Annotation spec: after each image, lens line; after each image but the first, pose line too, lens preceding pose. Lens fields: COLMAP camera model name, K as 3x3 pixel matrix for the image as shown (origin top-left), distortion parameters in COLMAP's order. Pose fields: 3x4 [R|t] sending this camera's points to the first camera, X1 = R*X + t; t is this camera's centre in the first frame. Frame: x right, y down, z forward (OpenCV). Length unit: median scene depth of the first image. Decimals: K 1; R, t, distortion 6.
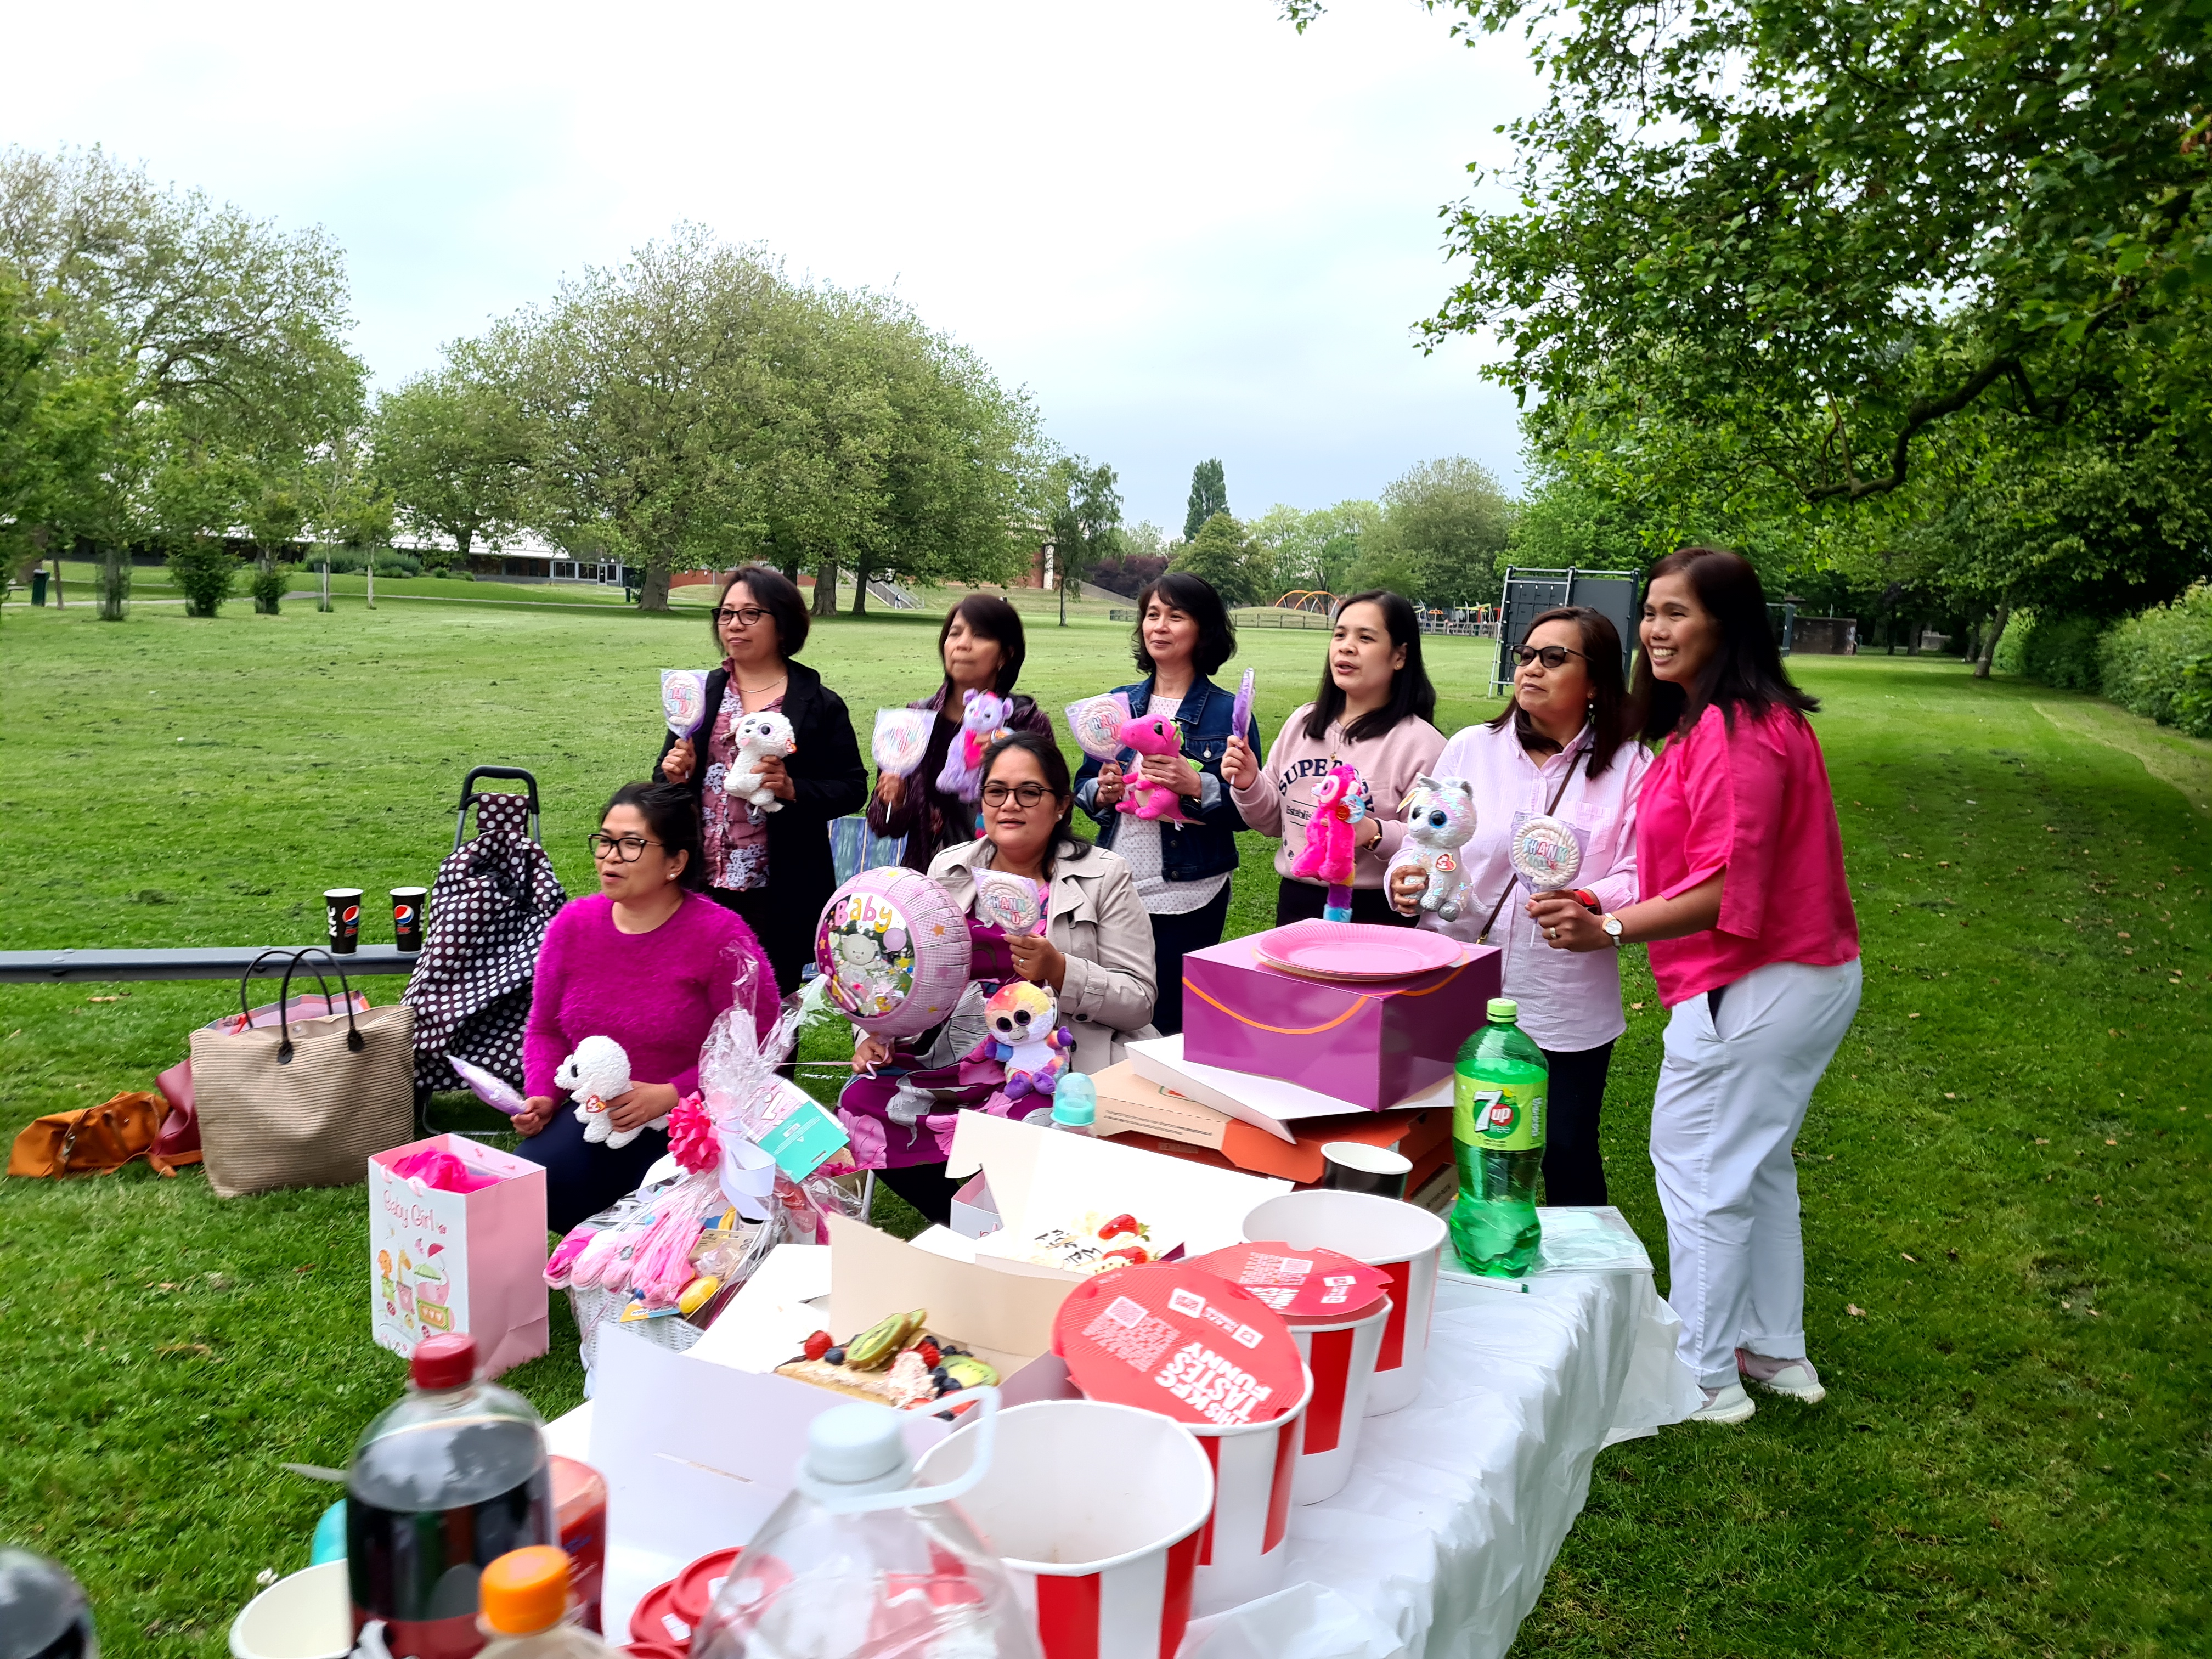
lens RADIAL K [[1652.3, 0, 1108.4], [0, 1652.3, 813.9], [0, 0, 1]] dist [0.068174, -0.058629]
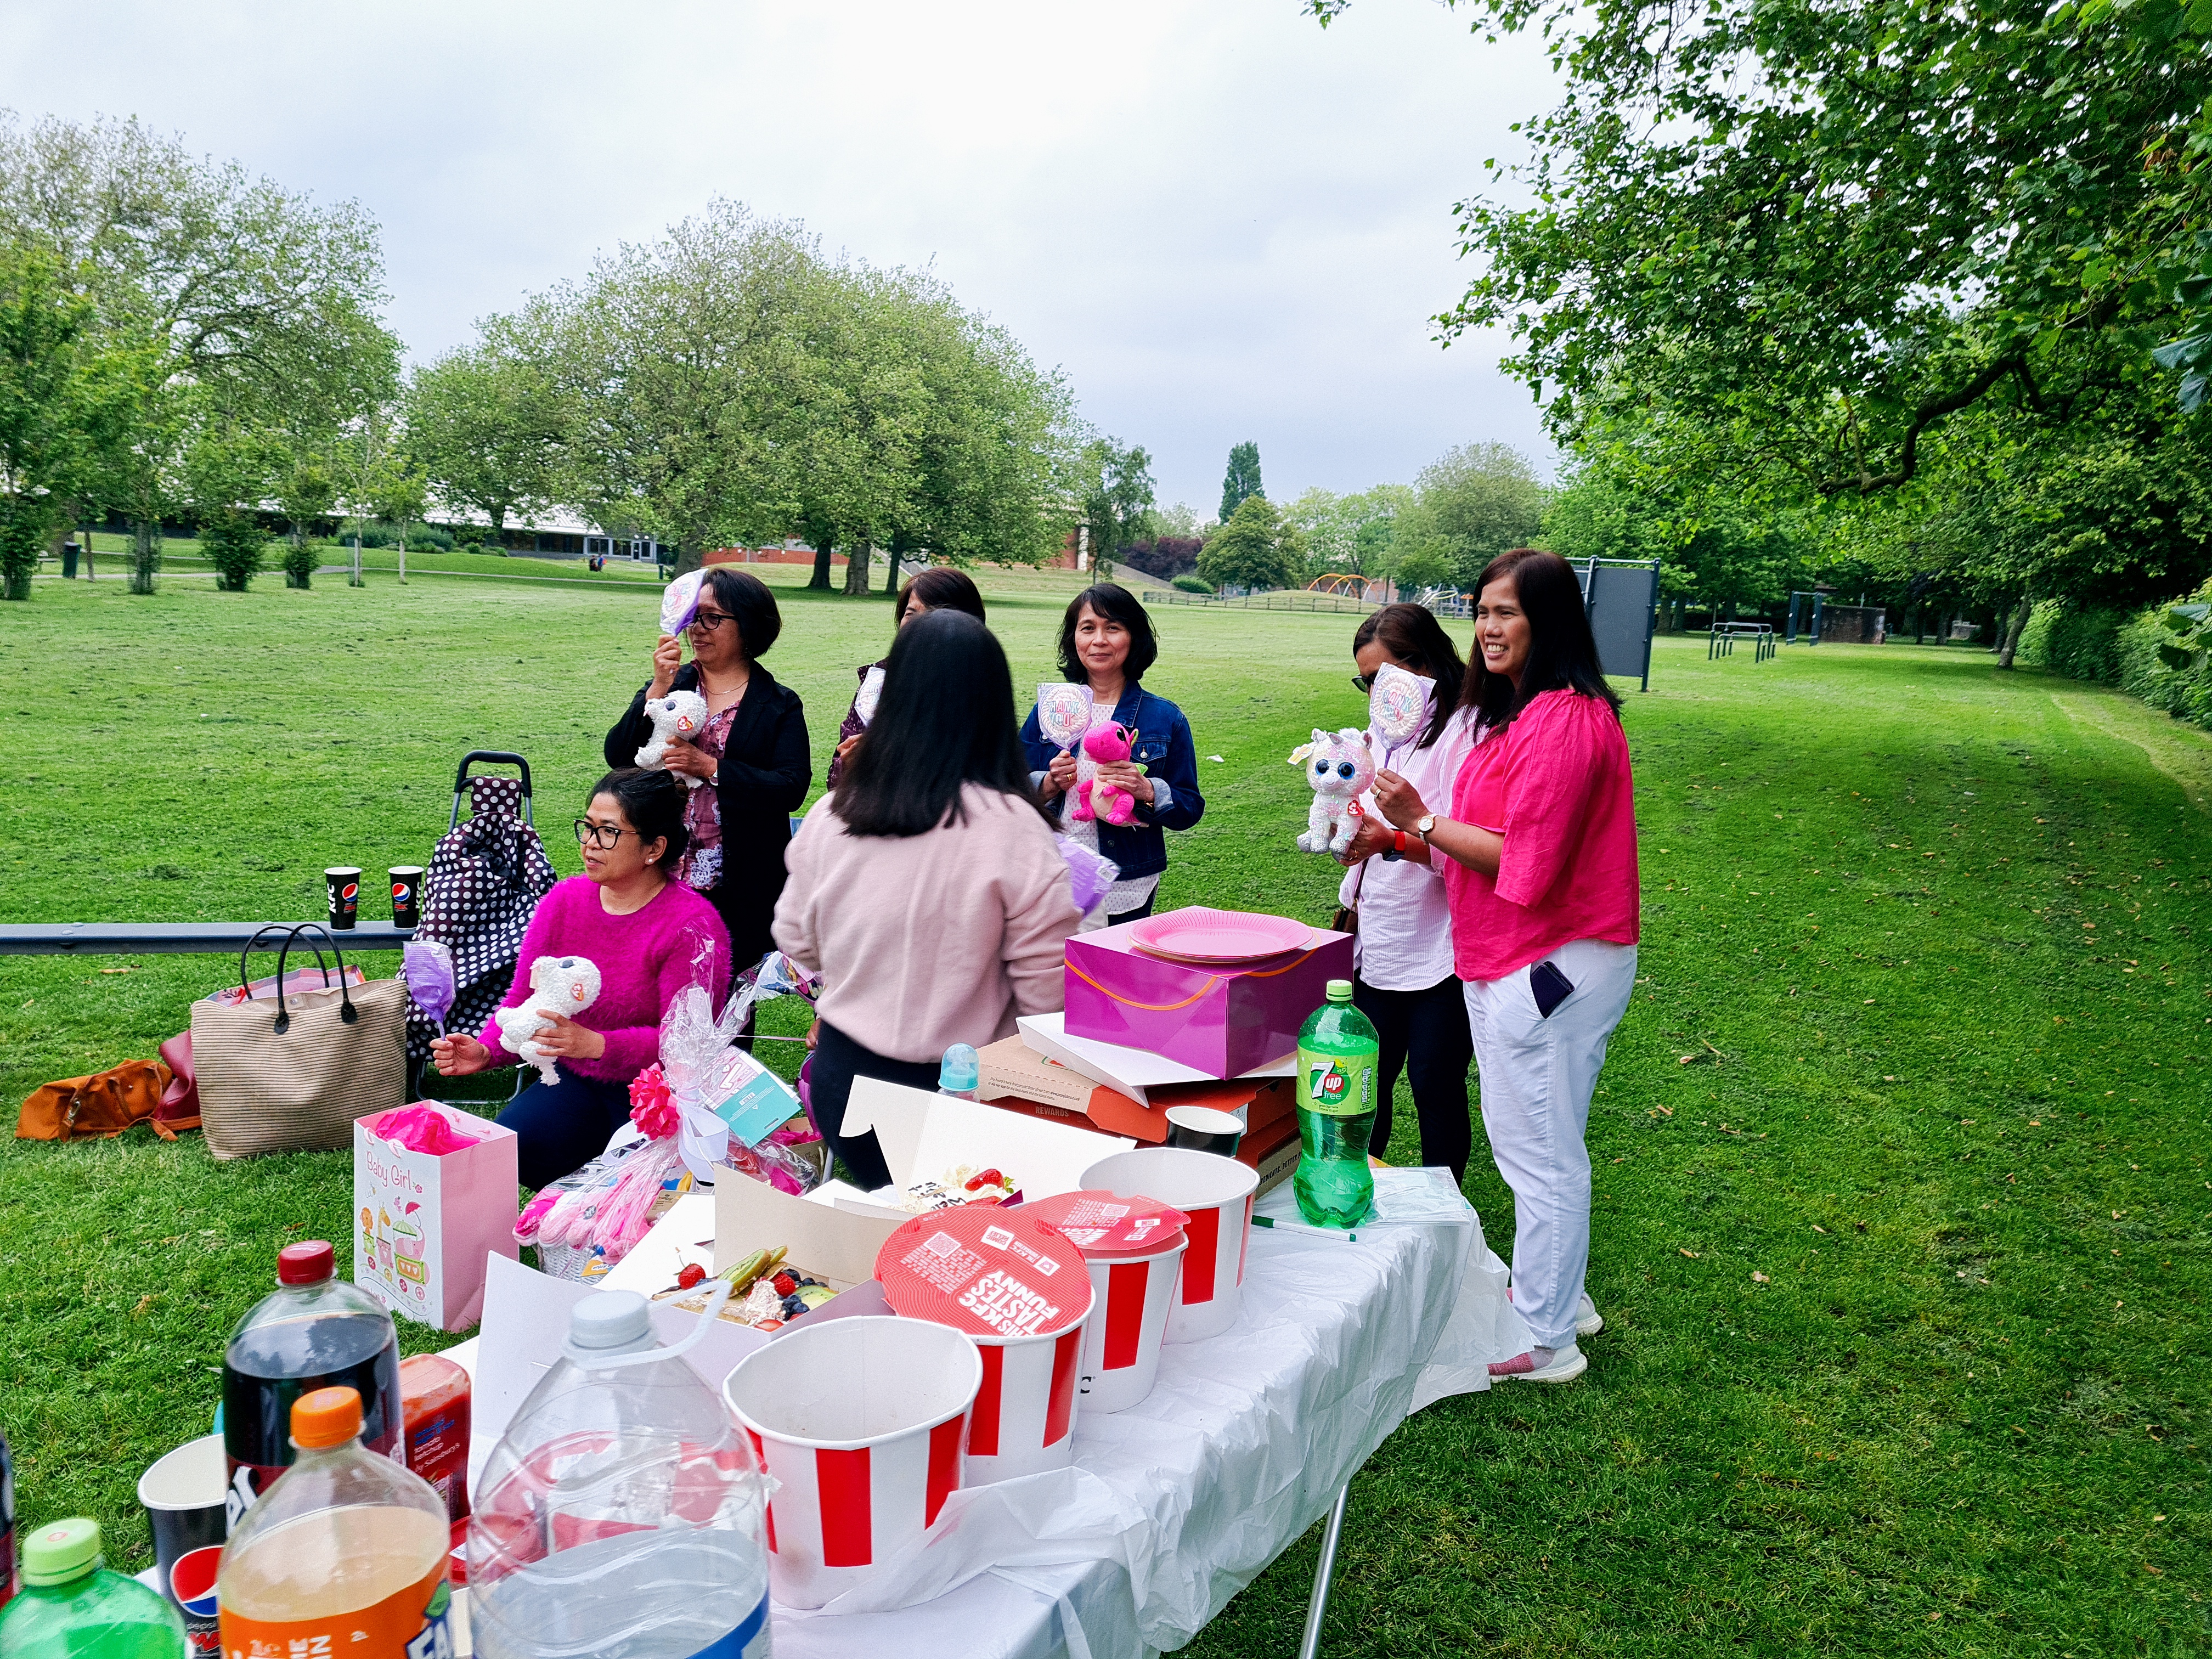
lens RADIAL K [[1651.3, 0, 1148.3], [0, 1651.3, 799.4], [0, 0, 1]] dist [0.069763, -0.061150]
pose [[0.999951, 0.009246, 0.003656, 0.004061], [-0.009255, 0.999954, 0.002621, -0.000481], [-0.003632, -0.002654, 0.999990, -0.004530]]
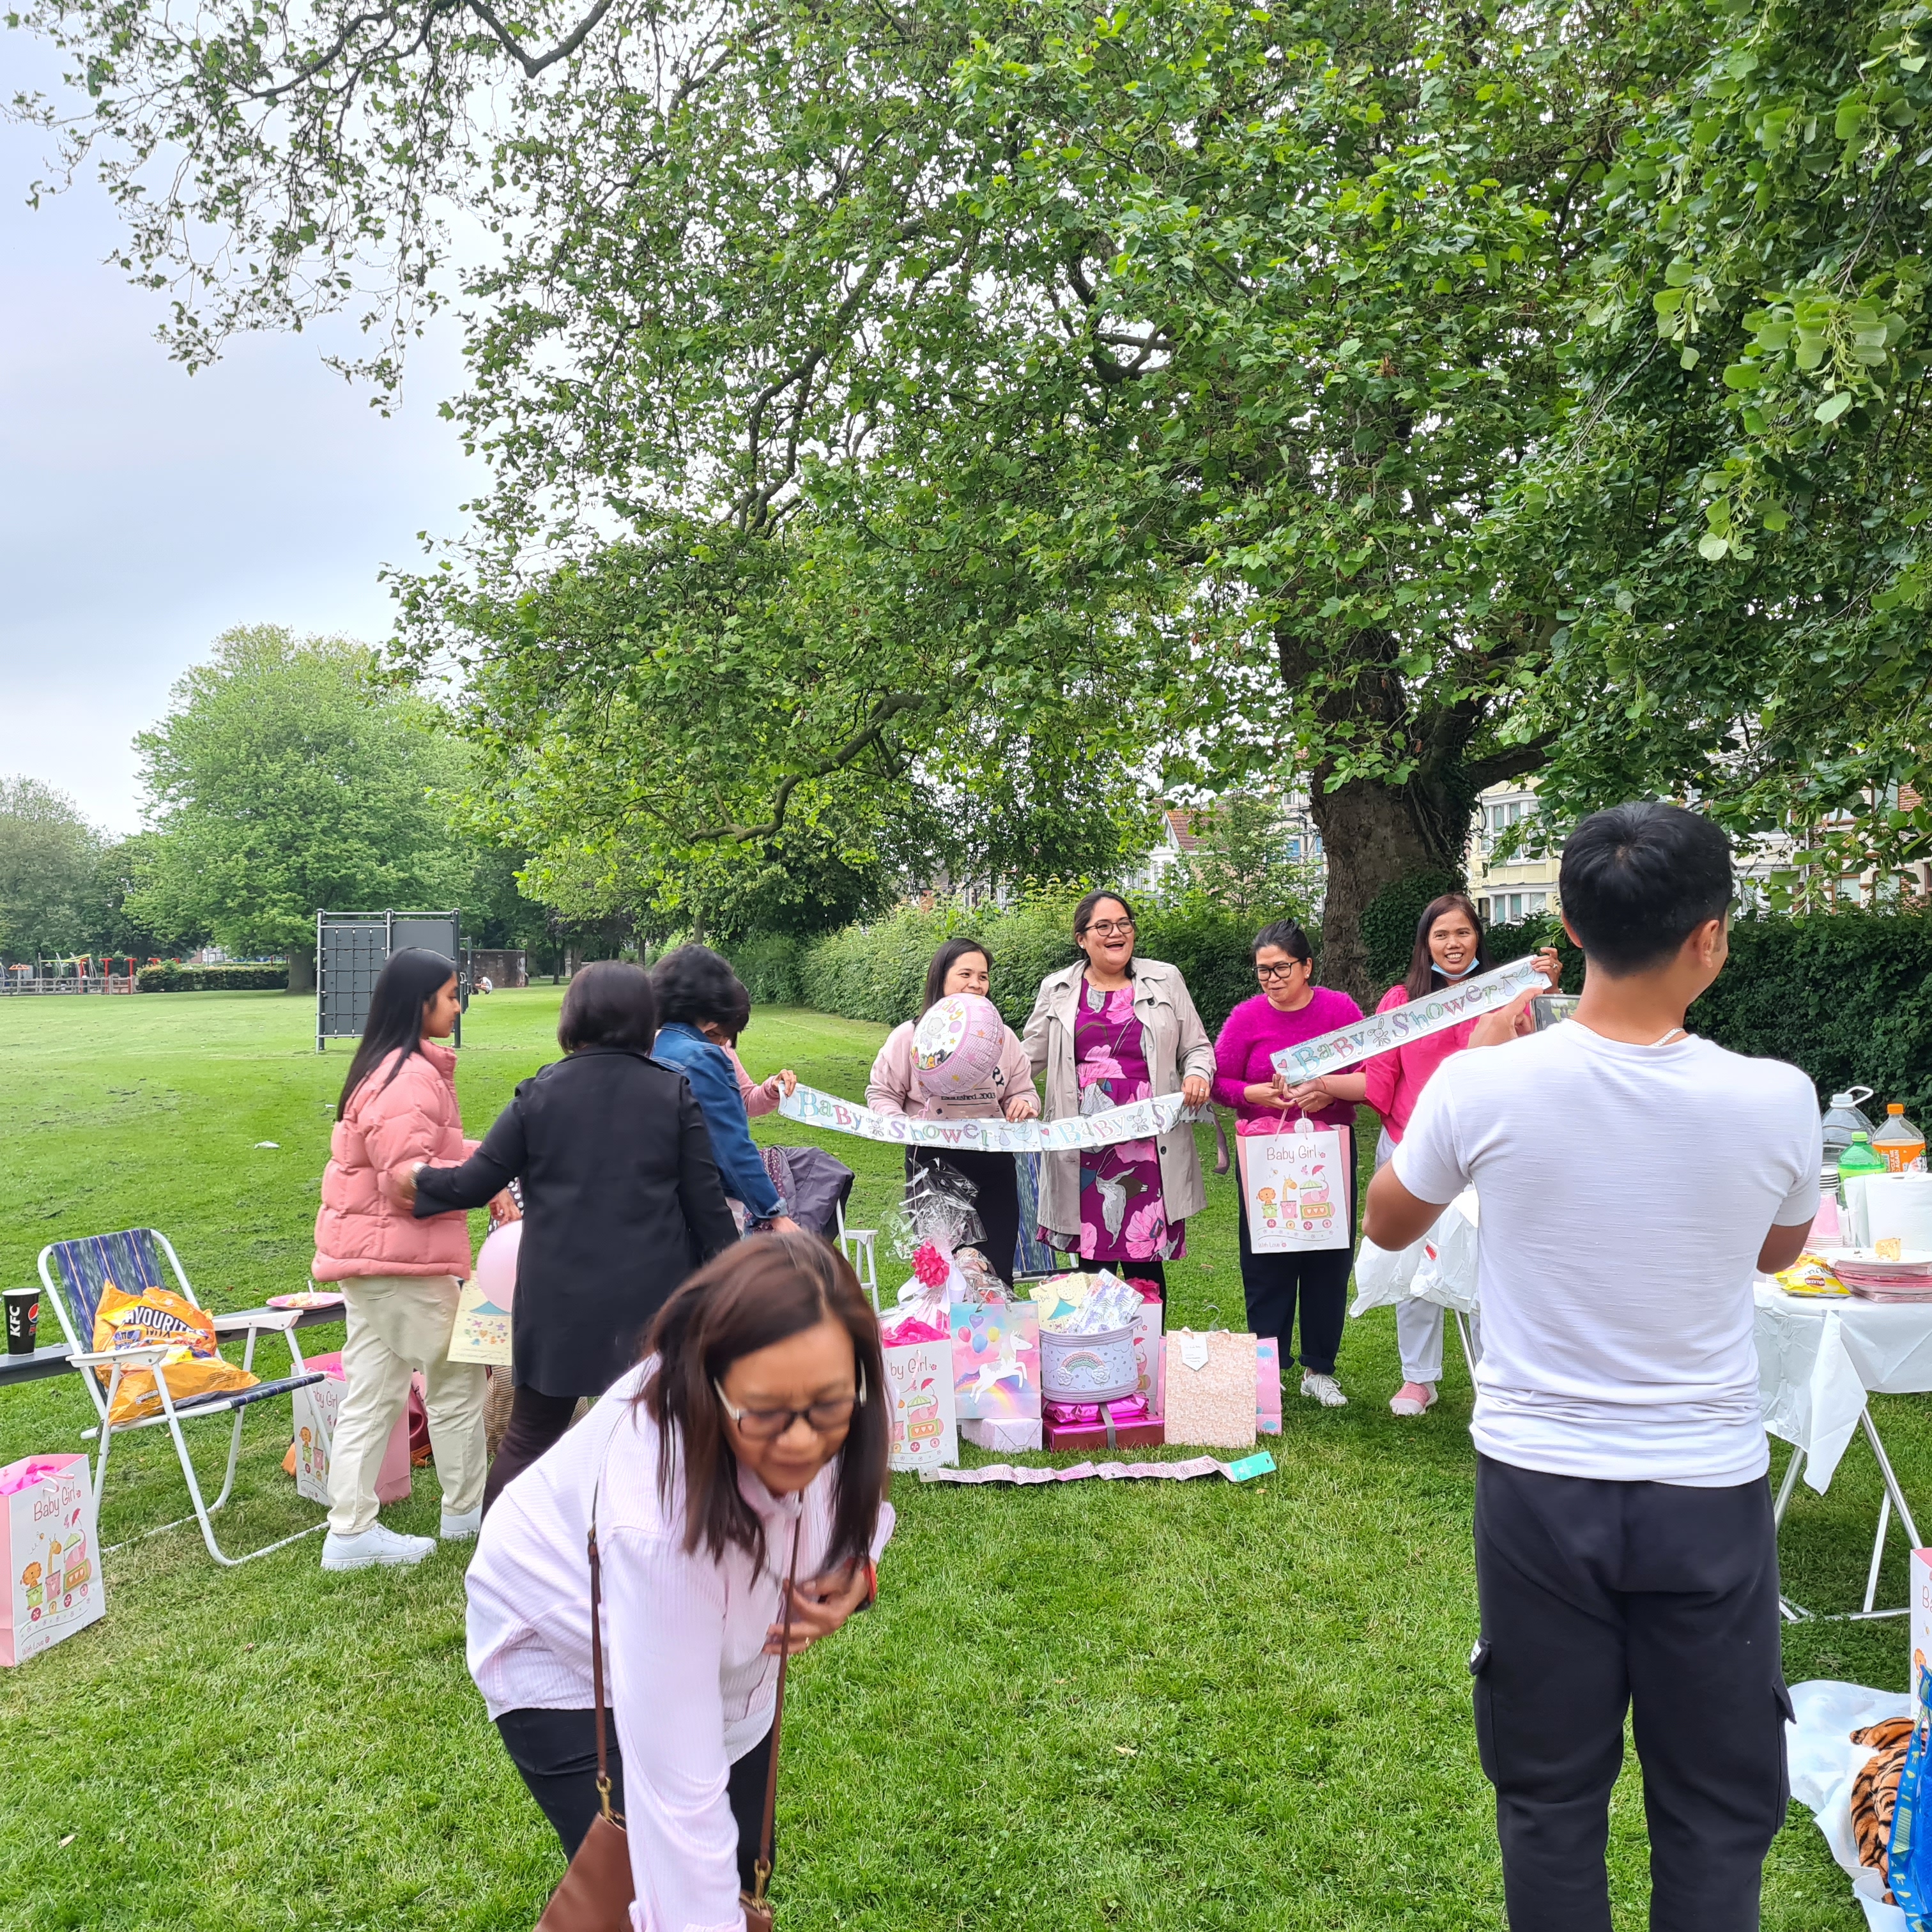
lens RADIAL K [[1922.4, 0, 956.2], [0, 1922.4, 946.7], [0, 0, 1]] dist [0.070860, -0.048436]
pose [[0.781698, -0.054407, 0.621279, -0.099917], [0.130183, 0.988477, -0.077234, 0.000045], [-0.609918, 0.141254, 0.779774, -0.035574]]
